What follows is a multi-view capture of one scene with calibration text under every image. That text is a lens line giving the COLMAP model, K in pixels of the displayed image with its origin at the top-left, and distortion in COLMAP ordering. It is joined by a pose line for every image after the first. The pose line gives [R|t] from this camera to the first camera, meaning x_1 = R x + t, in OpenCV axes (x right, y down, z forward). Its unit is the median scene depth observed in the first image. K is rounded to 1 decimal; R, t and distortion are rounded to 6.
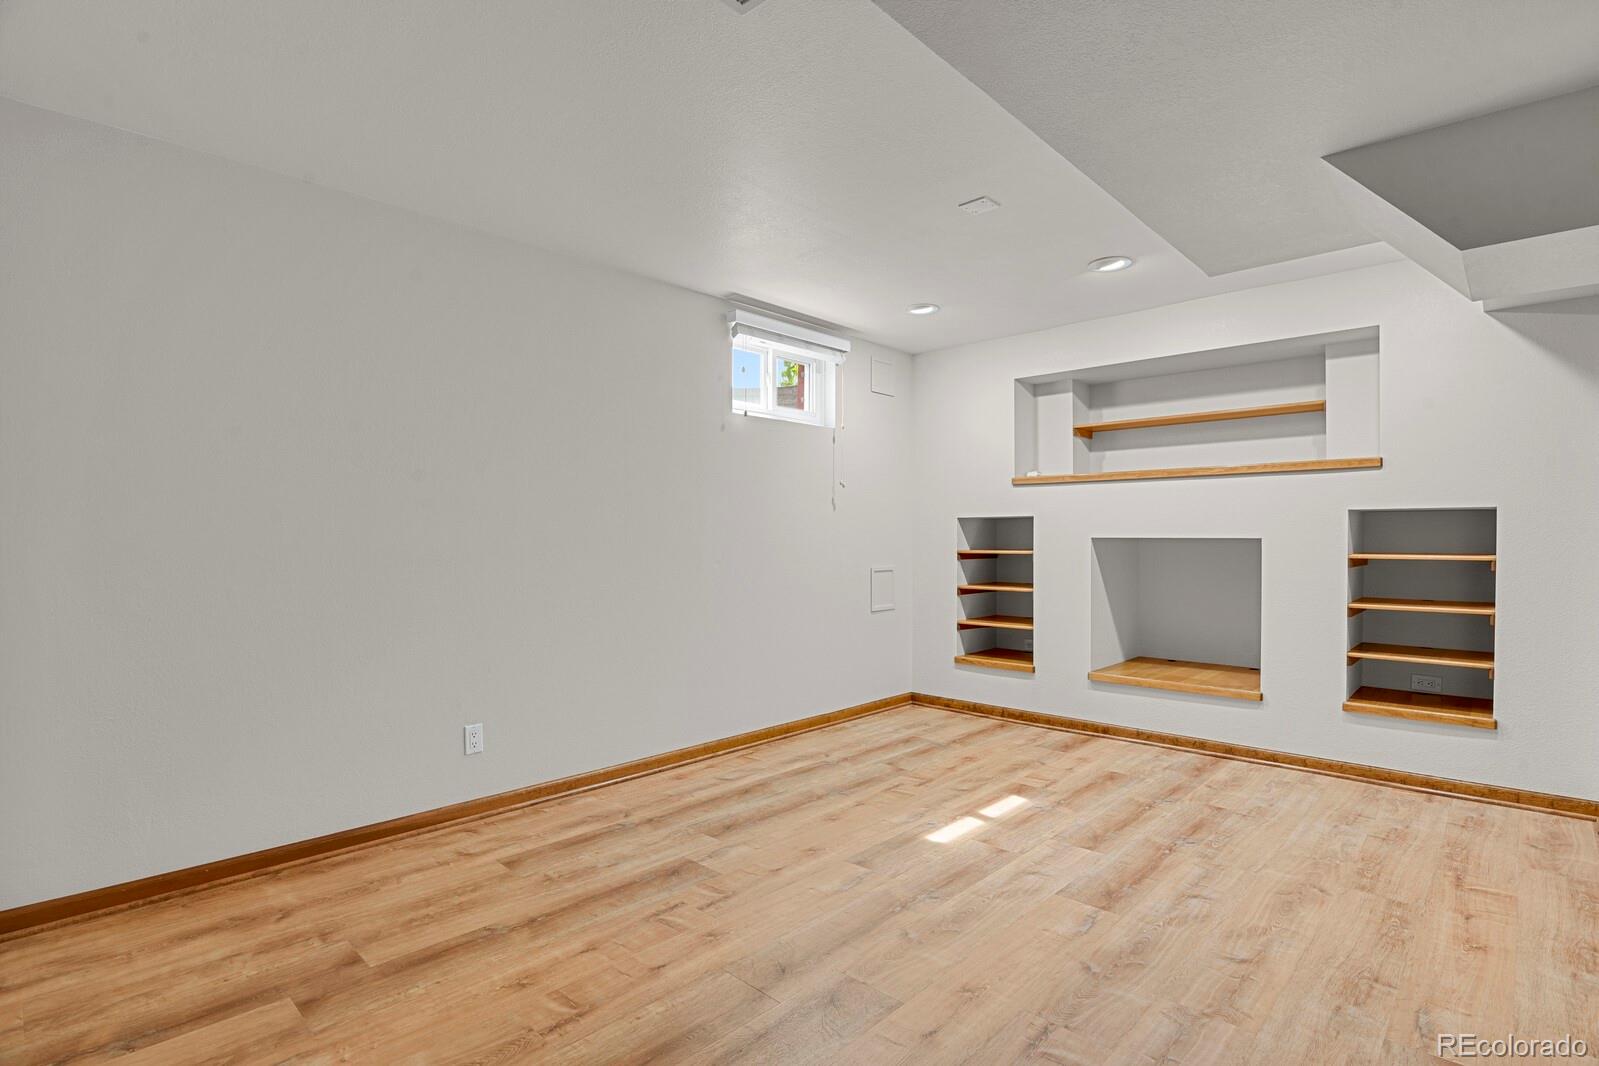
lens RADIAL K [[784.5, 0, 799.3], [0, 784.5, 535.1], [0, 0, 1]] dist [-0.024482, -0.004519]
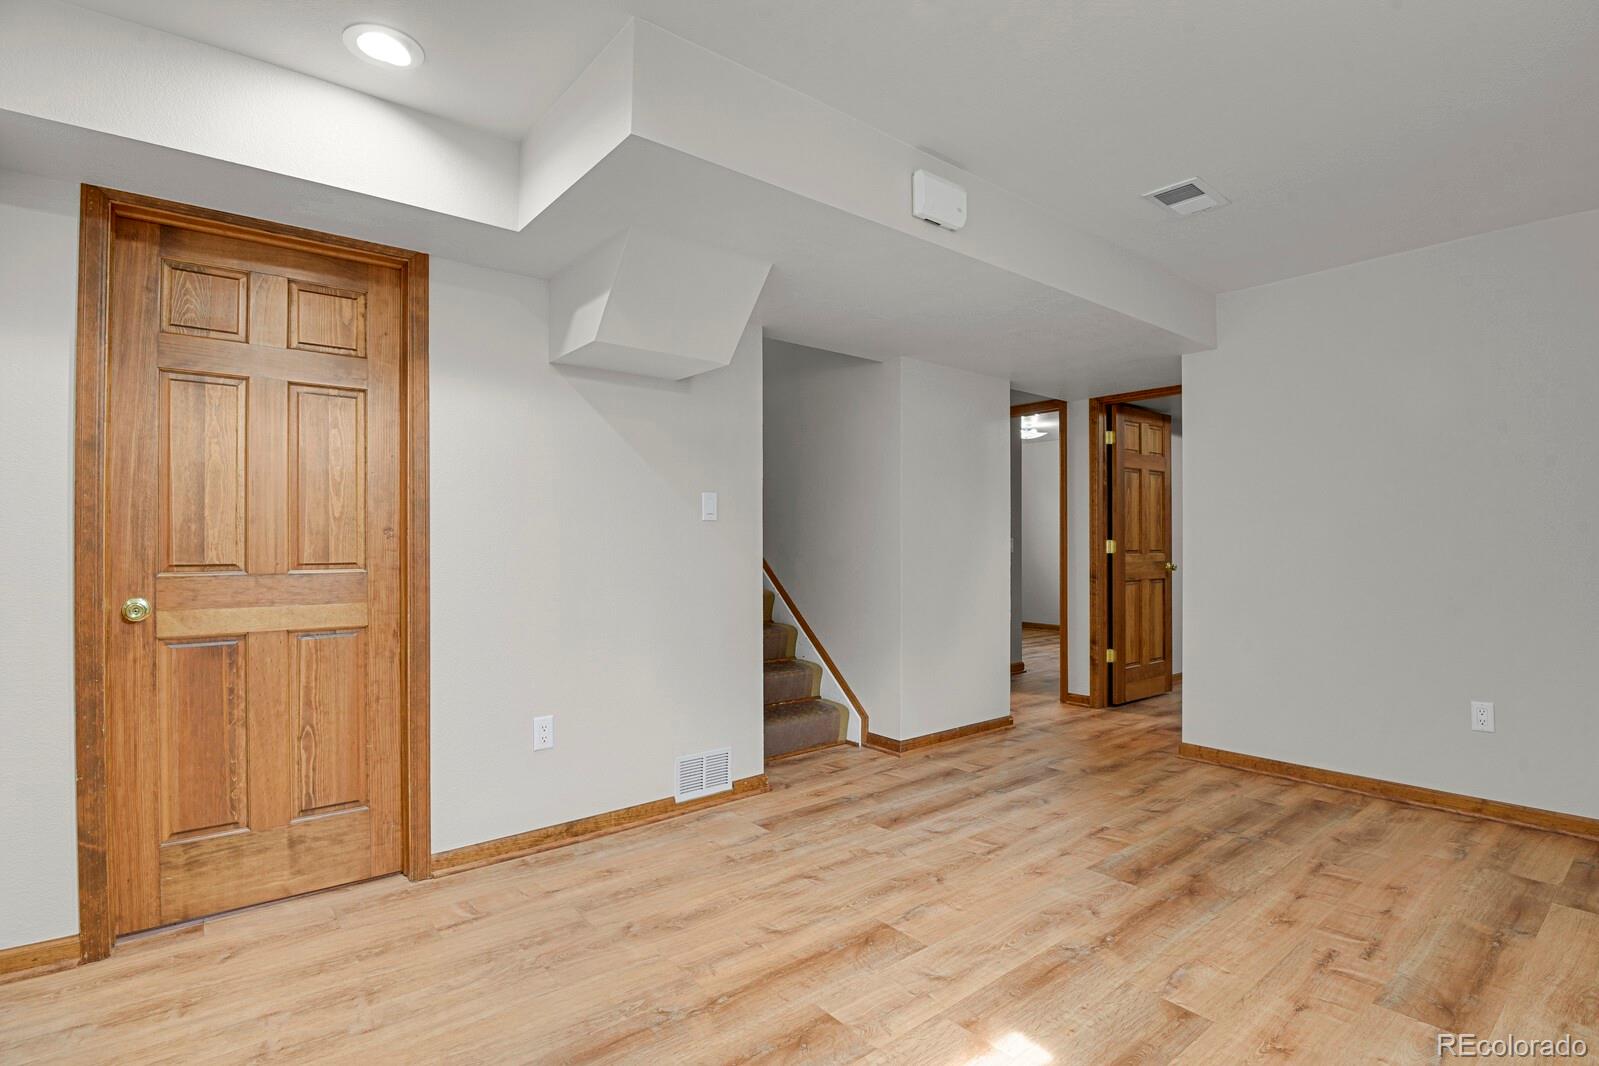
lens RADIAL K [[784.5, 0, 800.5], [0, 784.5, 537.0], [0, 0, 1]] dist [-0.024482, -0.004519]
pose [[-0.992496, 0.002953, 0.122243, 0.386527], [0.002160, 0.999976, -0.006619, 0.007007], [-0.122260, -0.006305, -0.992478, 2.016623]]
